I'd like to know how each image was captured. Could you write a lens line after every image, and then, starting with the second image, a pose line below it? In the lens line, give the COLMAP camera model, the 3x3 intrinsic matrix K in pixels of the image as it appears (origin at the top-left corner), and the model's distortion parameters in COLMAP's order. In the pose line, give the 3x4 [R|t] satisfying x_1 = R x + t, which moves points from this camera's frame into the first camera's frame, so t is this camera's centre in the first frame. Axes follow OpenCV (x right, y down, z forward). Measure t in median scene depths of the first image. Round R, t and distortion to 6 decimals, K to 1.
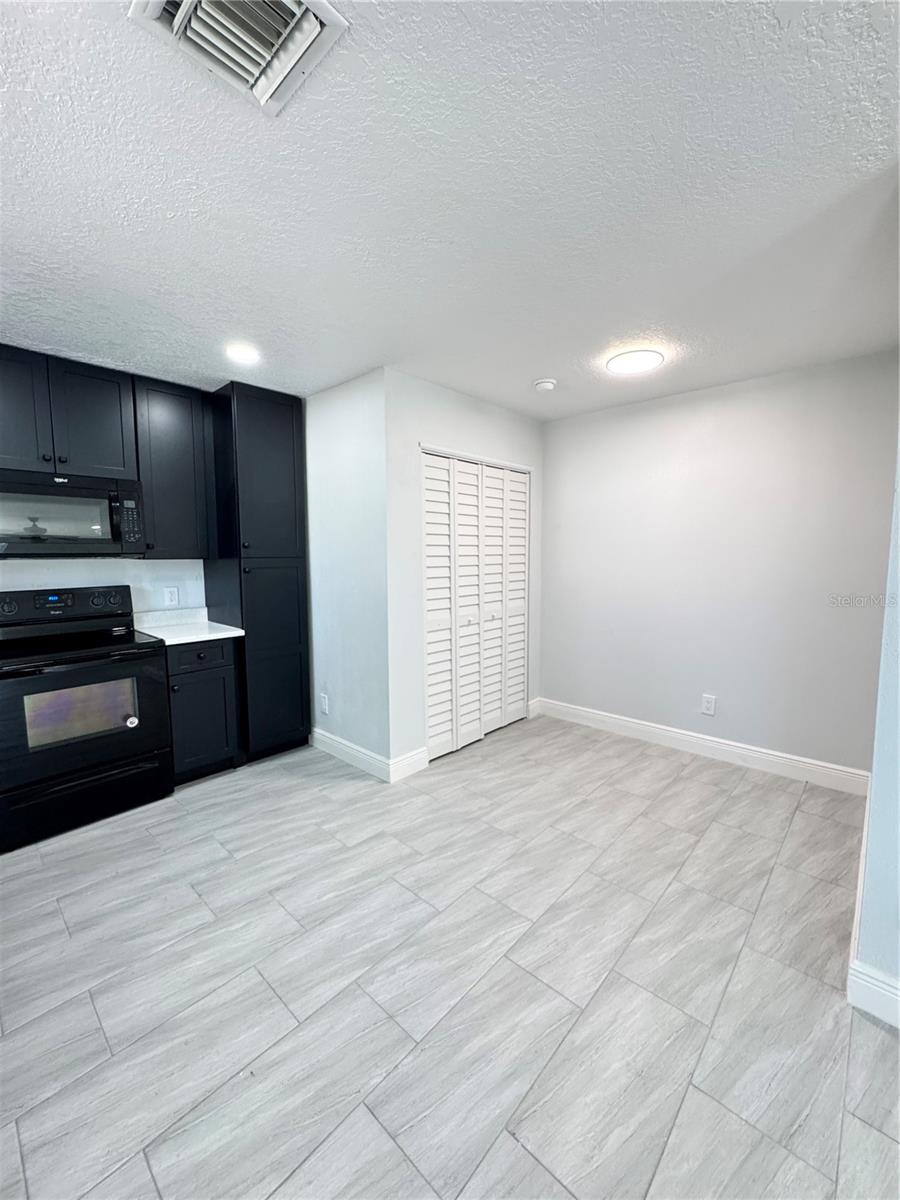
lens RADIAL K [[481.4, 0, 454.5], [0, 481.4, 598.6], [0, 0, 1]] dist [-0.003858, 0.000045]
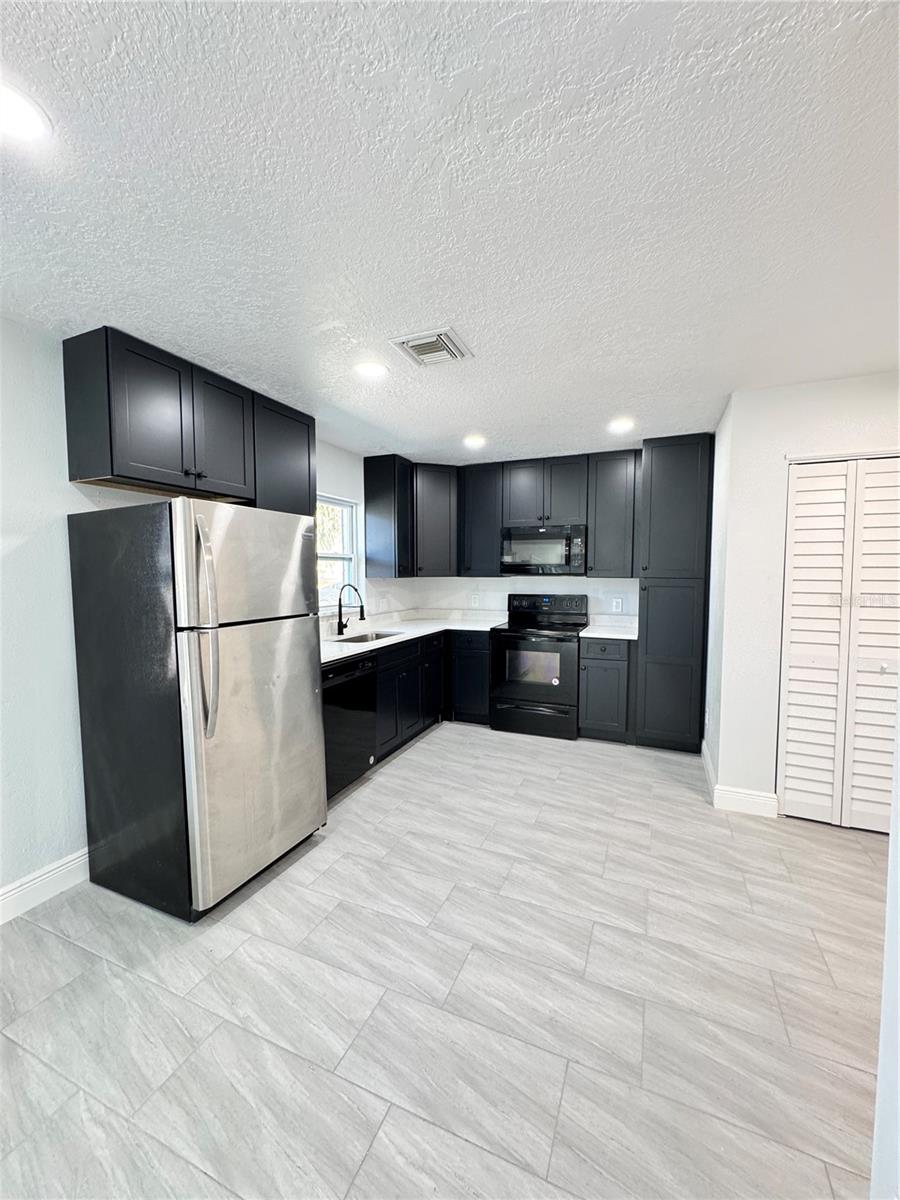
lens RADIAL K [[481.4, 0, 450.3], [0, 481.4, 598.7], [0, 0, 1]] dist [-0.003858, 0.000045]
pose [[0.326009, 0.059802, -0.943473, 0.819769], [-0.092888, 0.995194, 0.030983, -0.032831], [0.940792, 0.077536, 0.329998, 0.175882]]
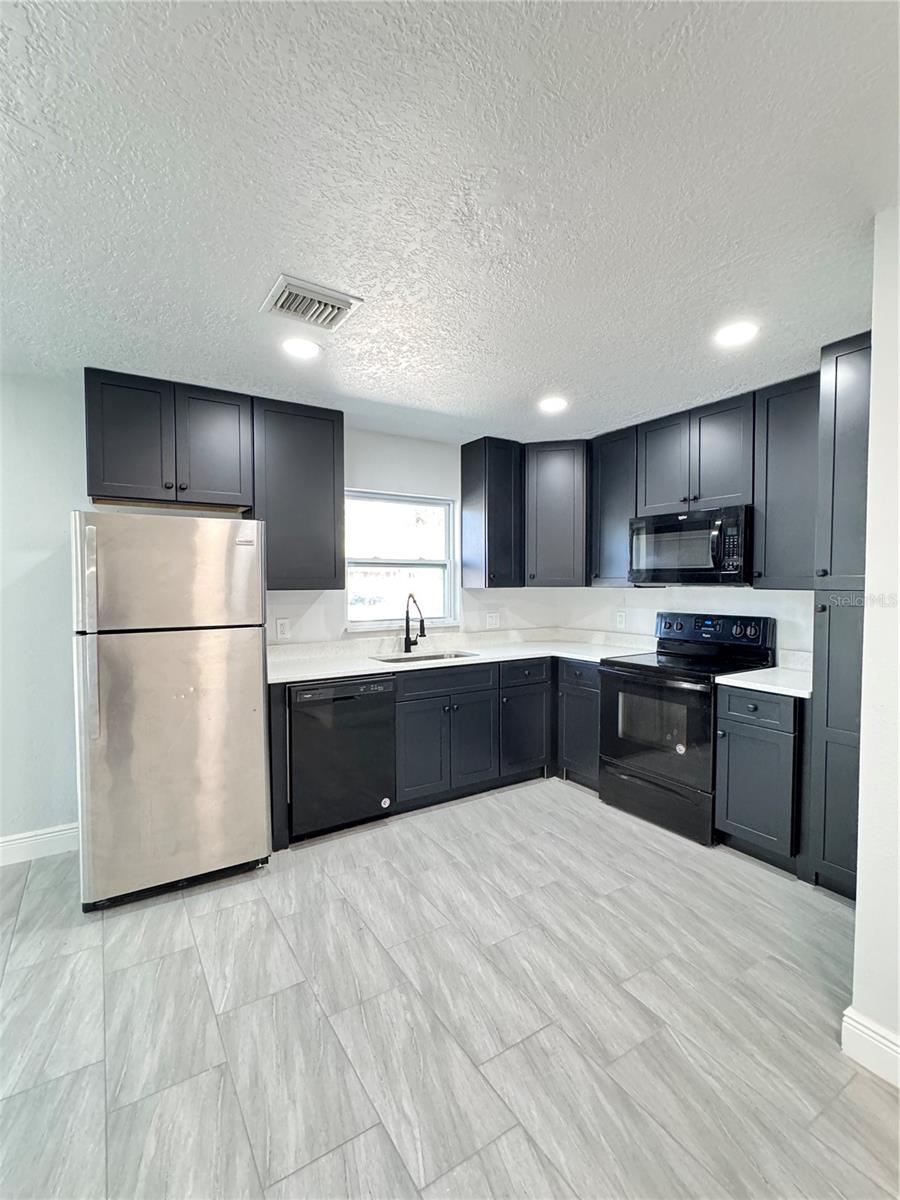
lens RADIAL K [[549.9, 0, 449.4], [0, 549.9, 599.0], [0, 0, 1]] dist [-0.001283, -0.000331]
pose [[-0.262236, 0.037715, -0.964266, 0.683027], [-0.090360, 0.993886, 0.063448, -0.104652], [0.960764, 0.103770, -0.257225, 0.971587]]
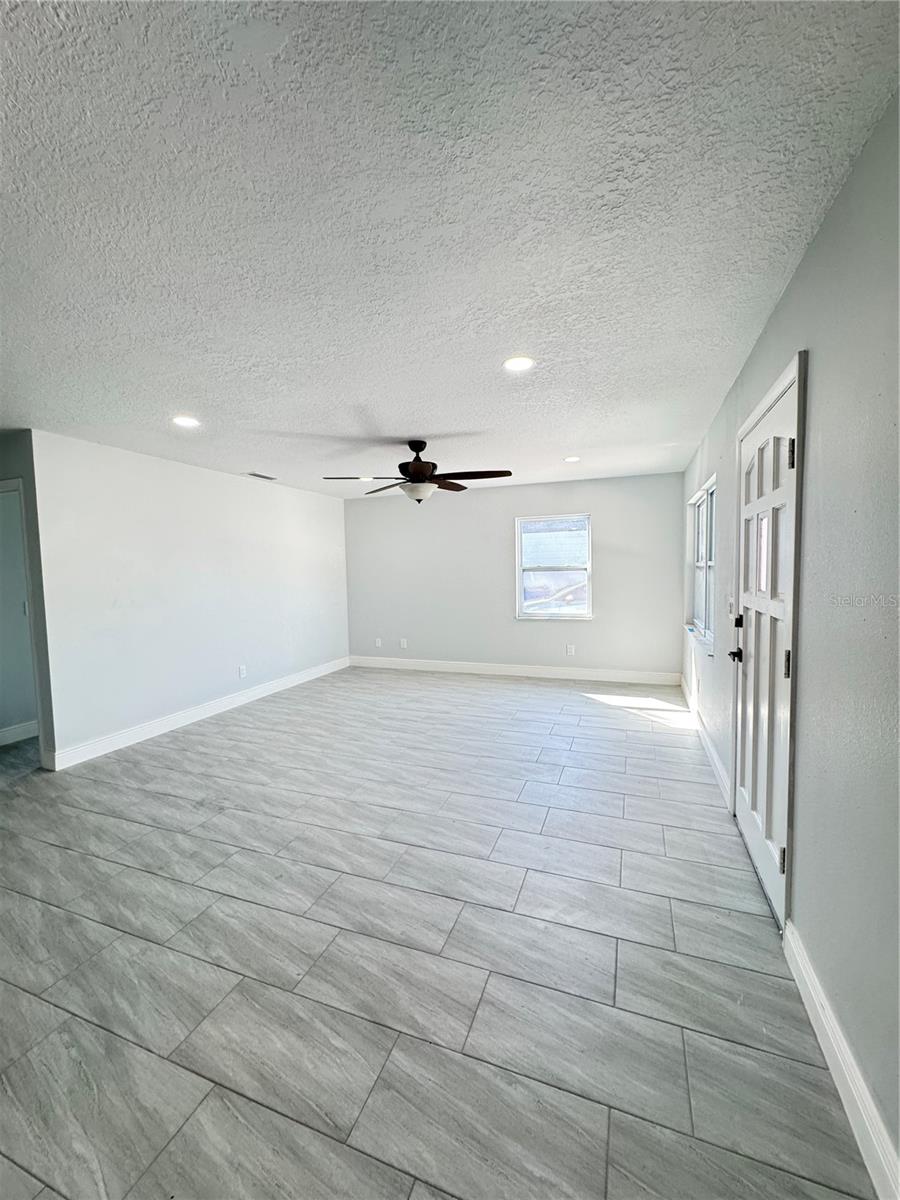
lens RADIAL K [[481.4, 0, 453.7], [0, 481.4, 597.5], [0, 0, 1]] dist [-0.003858, 0.000045]
pose [[-0.375405, -0.051754, 0.925415, -0.474103], [0.116283, 0.987921, 0.102421, -0.063106], [-0.919538, 0.146059, -0.364853, 0.542122]]
